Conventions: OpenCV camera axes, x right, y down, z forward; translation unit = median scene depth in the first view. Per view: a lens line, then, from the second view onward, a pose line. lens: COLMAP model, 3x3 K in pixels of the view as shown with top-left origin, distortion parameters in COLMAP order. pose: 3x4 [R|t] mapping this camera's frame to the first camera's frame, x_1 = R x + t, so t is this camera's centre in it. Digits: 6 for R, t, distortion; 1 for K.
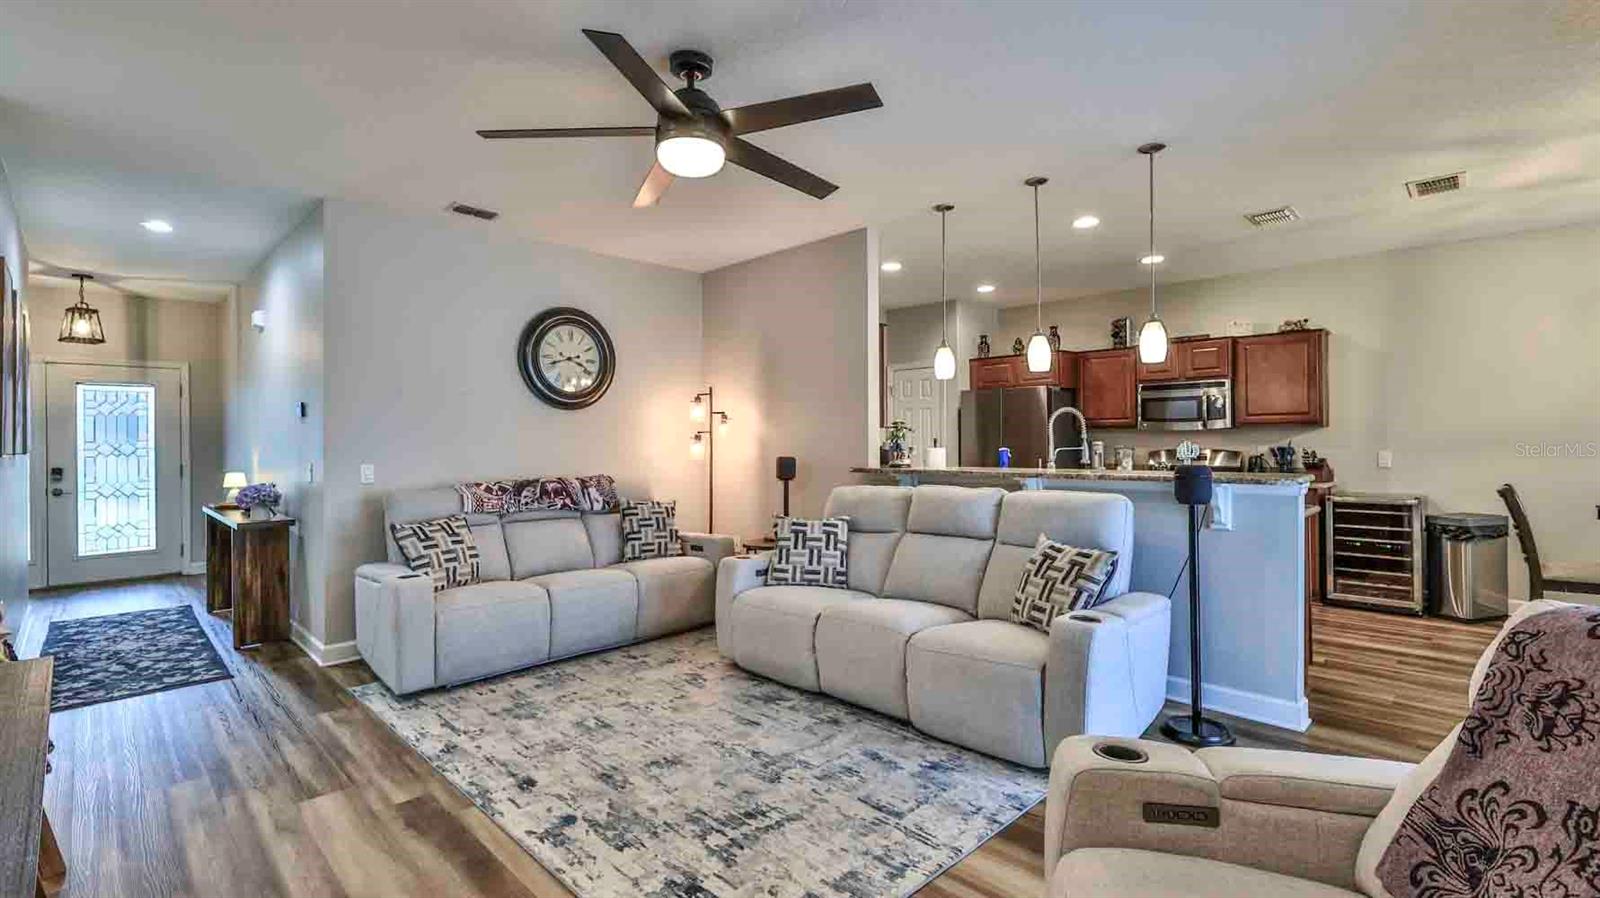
lens RADIAL K [[711.0, 0, 785.4], [0, 711.0, 441.4], [0, 0, 1]] dist [-0.000054, 0.000020]
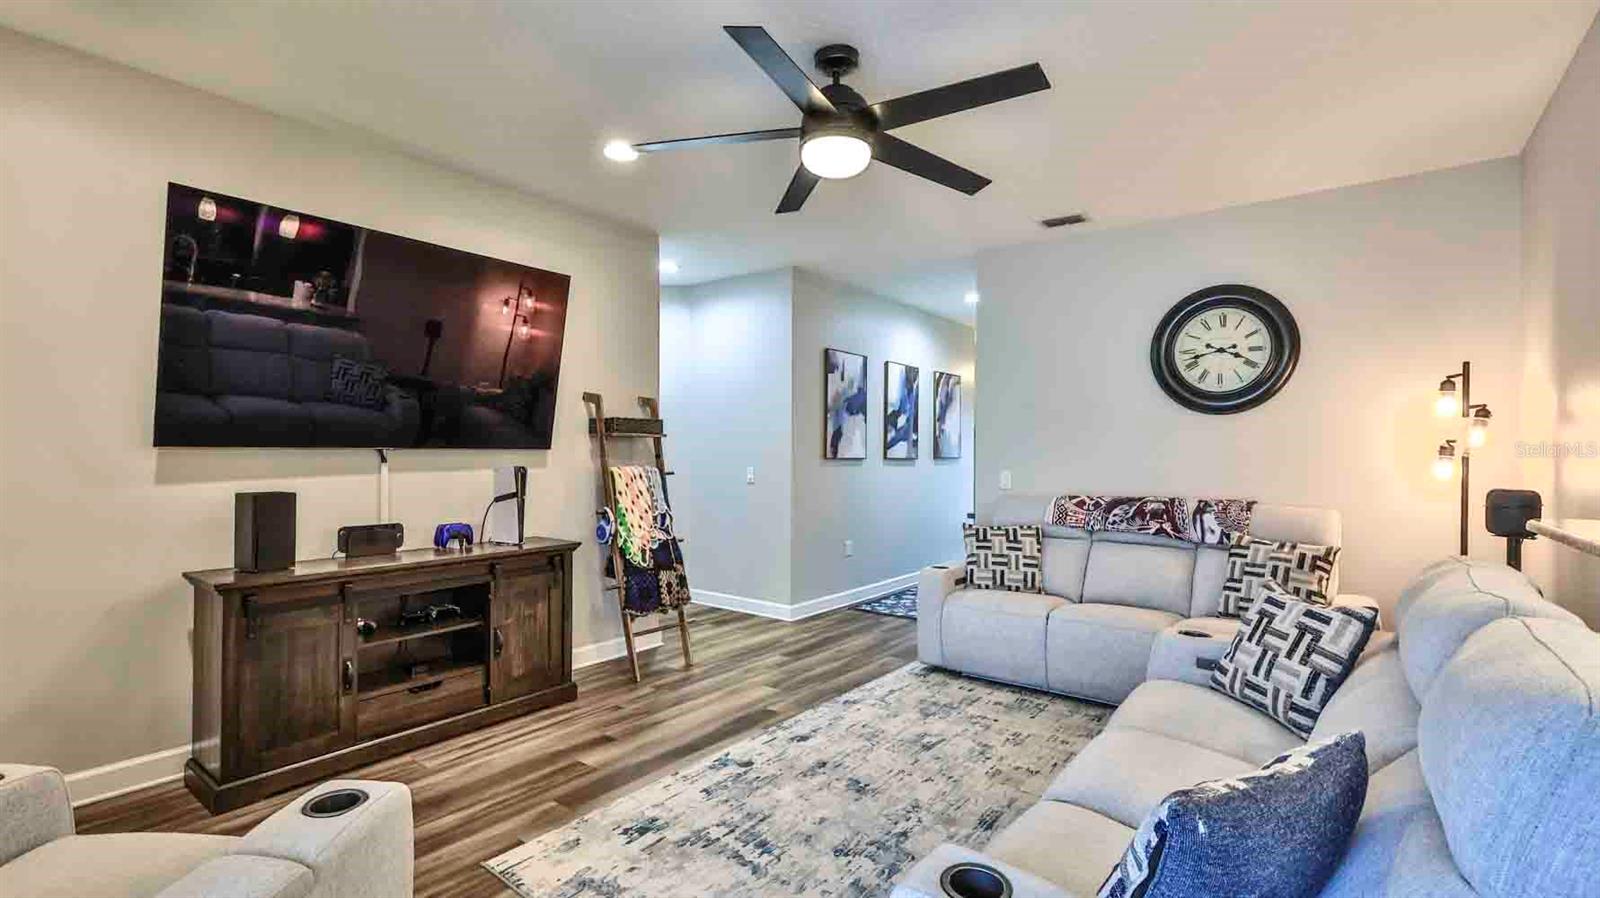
lens RADIAL K [[714.4, 0, 800.0], [0, 714.4, 449.0], [0, 0, 1]] dist [-0.000399, -0.000064]
pose [[0.129902, 0.003334, -0.991521, 0.555187], [-0.007226, 0.999971, 0.002416, -0.005770], [0.991500, 0.006851, 0.129922, 0.563212]]
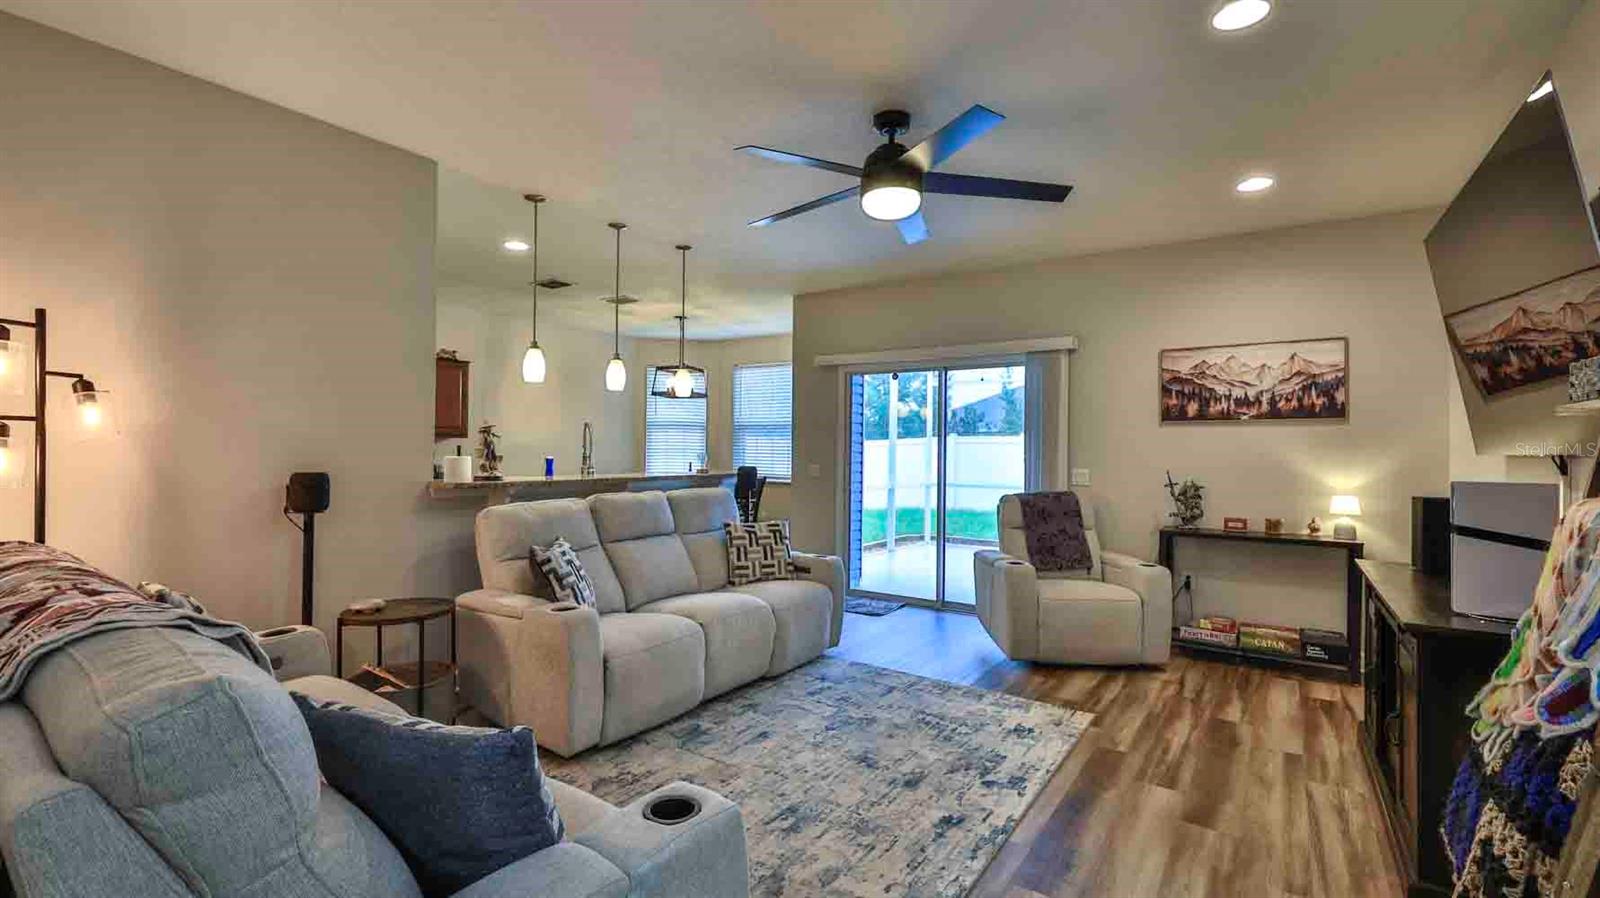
lens RADIAL K [[707.5, 0, 798.9], [0, 707.5, 439.9], [0, 0, 1]] dist [0.001231, 0.000202]
pose [[-0.188059, 0.019573, 0.981963, -0.832464], [-0.009052, 0.999724, -0.021661, 0.005161], [-0.982116, -0.012963, -0.187830, 0.921806]]
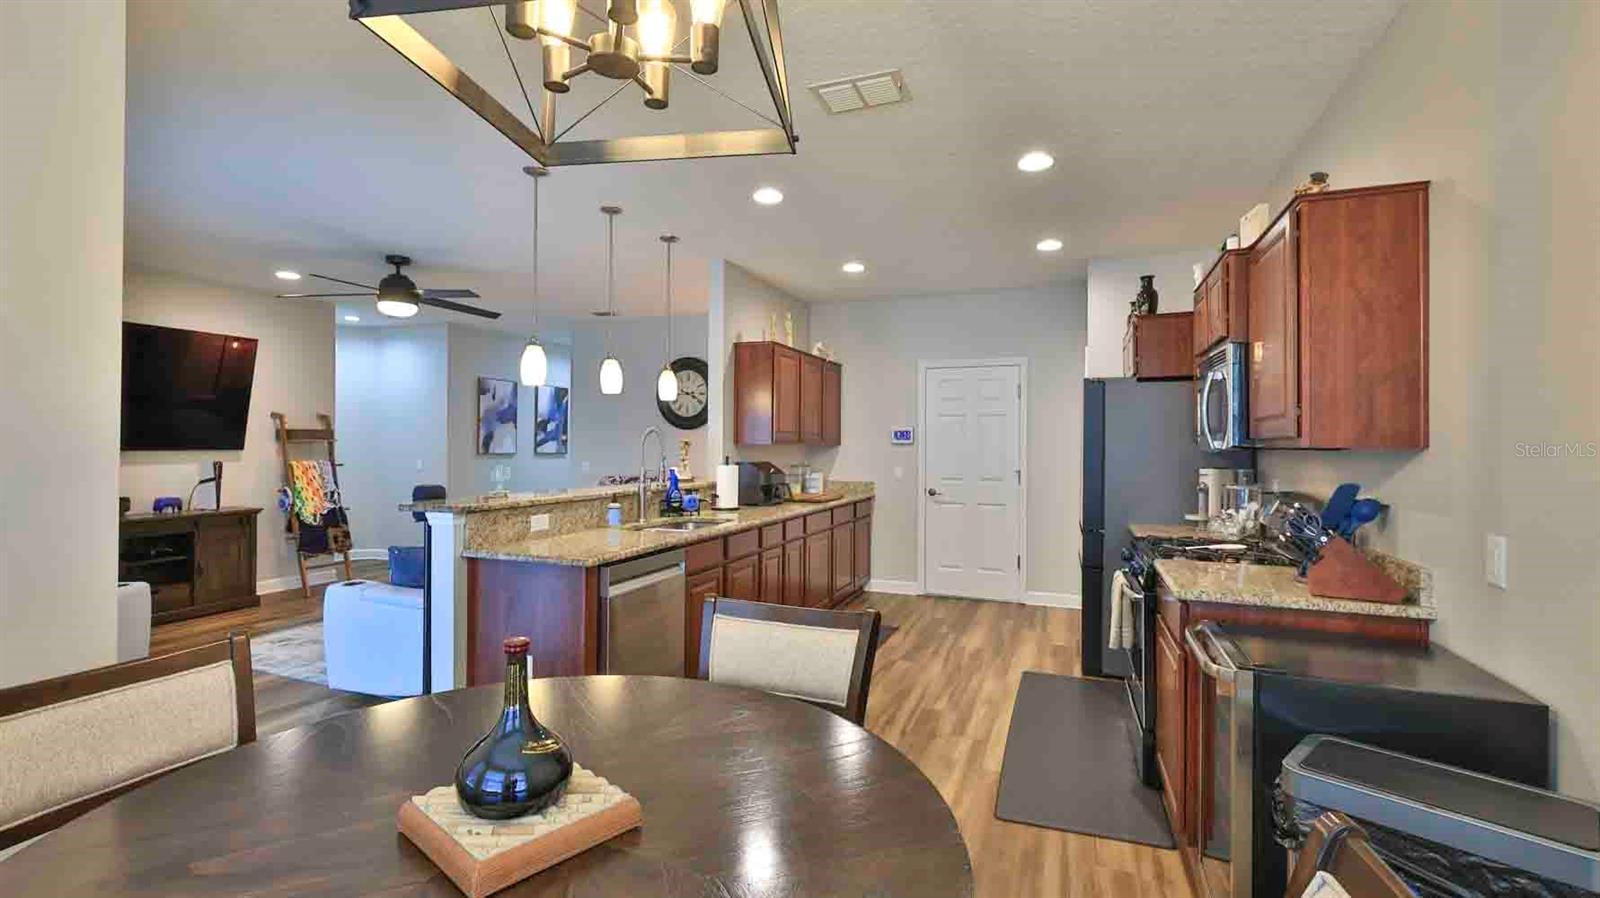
lens RADIAL K [[707.5, 0, 798.9], [0, 707.5, 439.9], [0, 0, 1]] dist [0.001231, 0.000202]
pose [[0.400001, 0.004277, -0.916505, 1.405256], [-0.009635, 0.999953, 0.000462, -0.034666], [0.916464, 0.008646, 0.400023, 0.835892]]
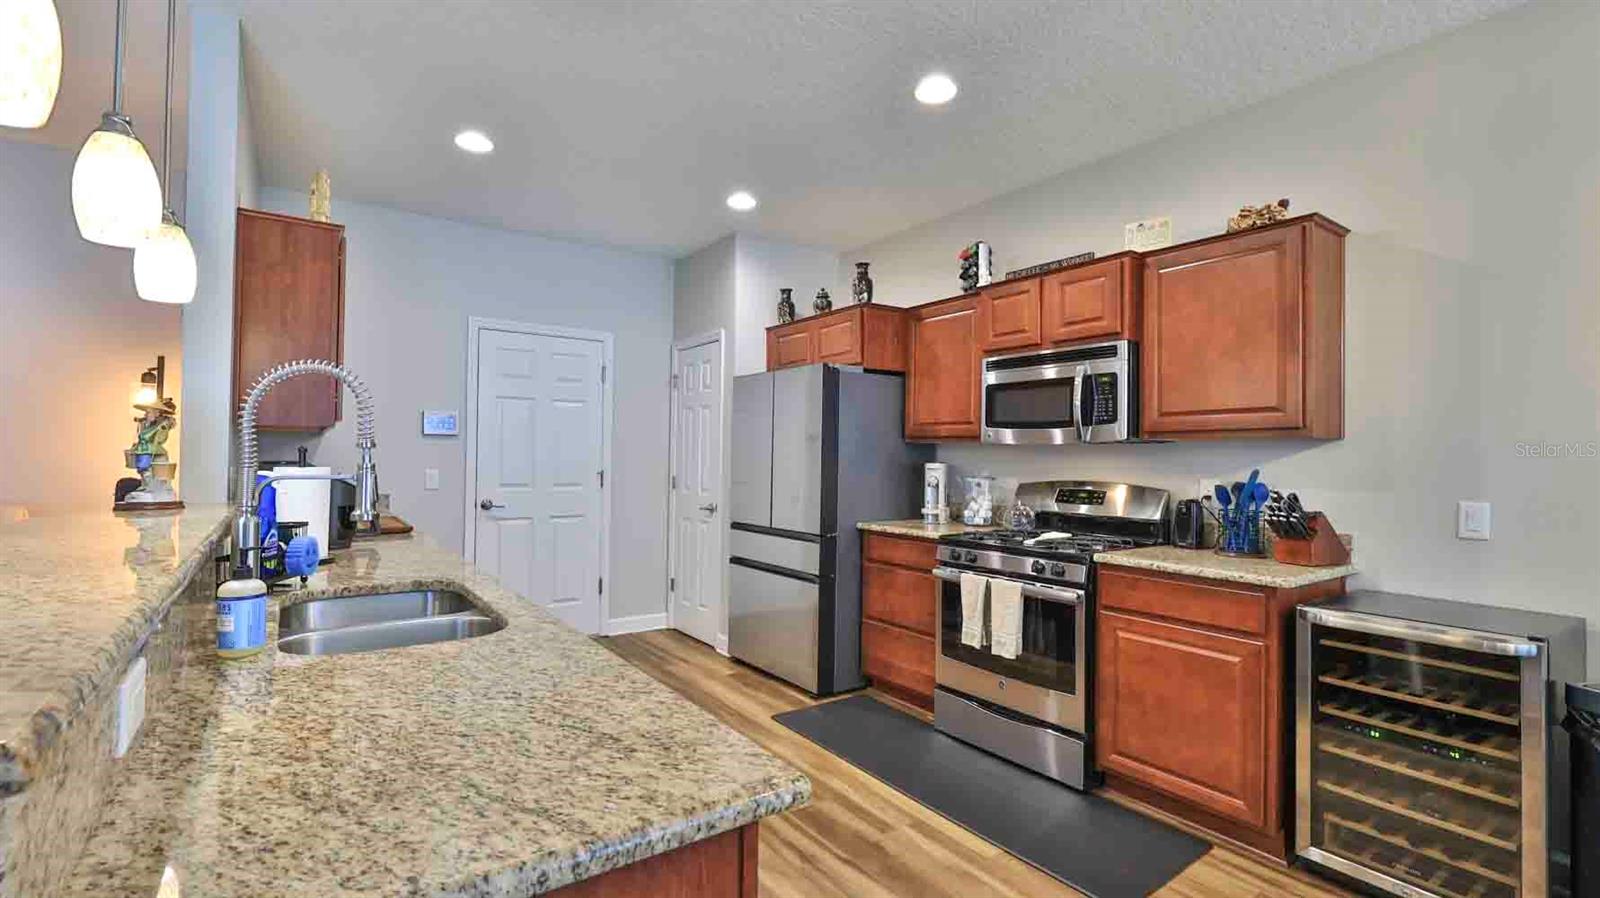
lens RADIAL K [[699.7, 0, 800.0], [0, 699.7, 449.0], [0, 0, 1]] dist [-0.000862, -0.000127]
pose [[0.985586, 0.018033, -0.168210, 0.726935], [-0.019996, 0.999750, -0.009984, -0.006295], [0.167988, 0.013204, 0.985701, 0.736729]]
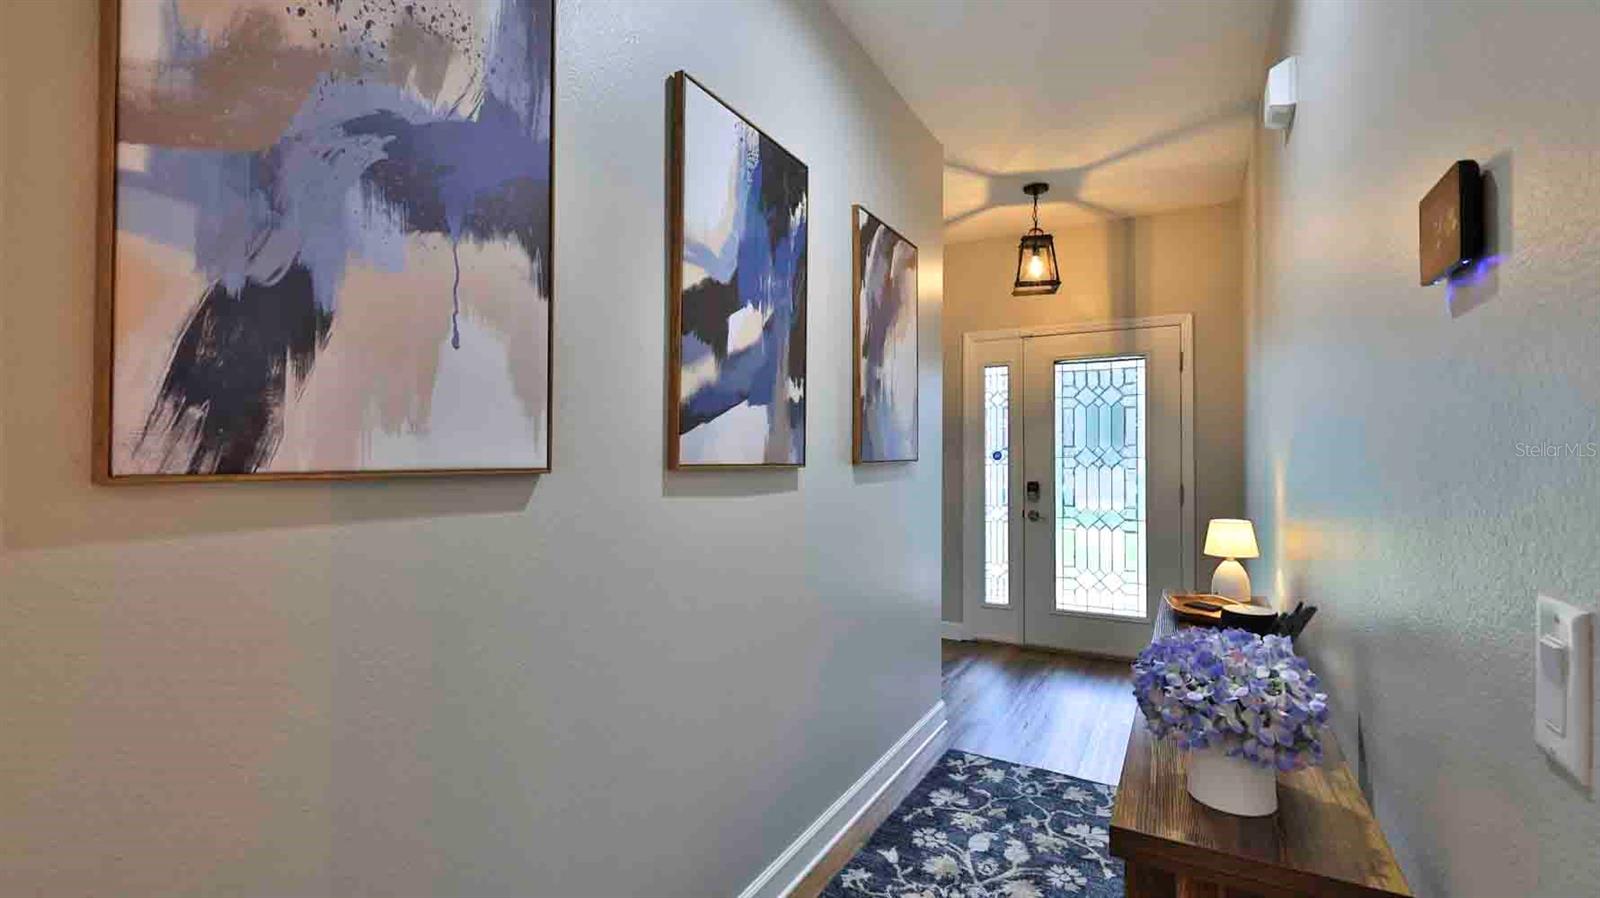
lens RADIAL K [[699.7, 0, 800.0], [0, 699.7, 449.0], [0, 0, 1]] dist [-0.000862, -0.000127]
pose [[0.269939, 0.003393, -0.962871, -0.651093], [-0.006454, 0.999978, 0.001715, 0.006739], [0.962856, 0.005752, 0.269955, 0.935284]]
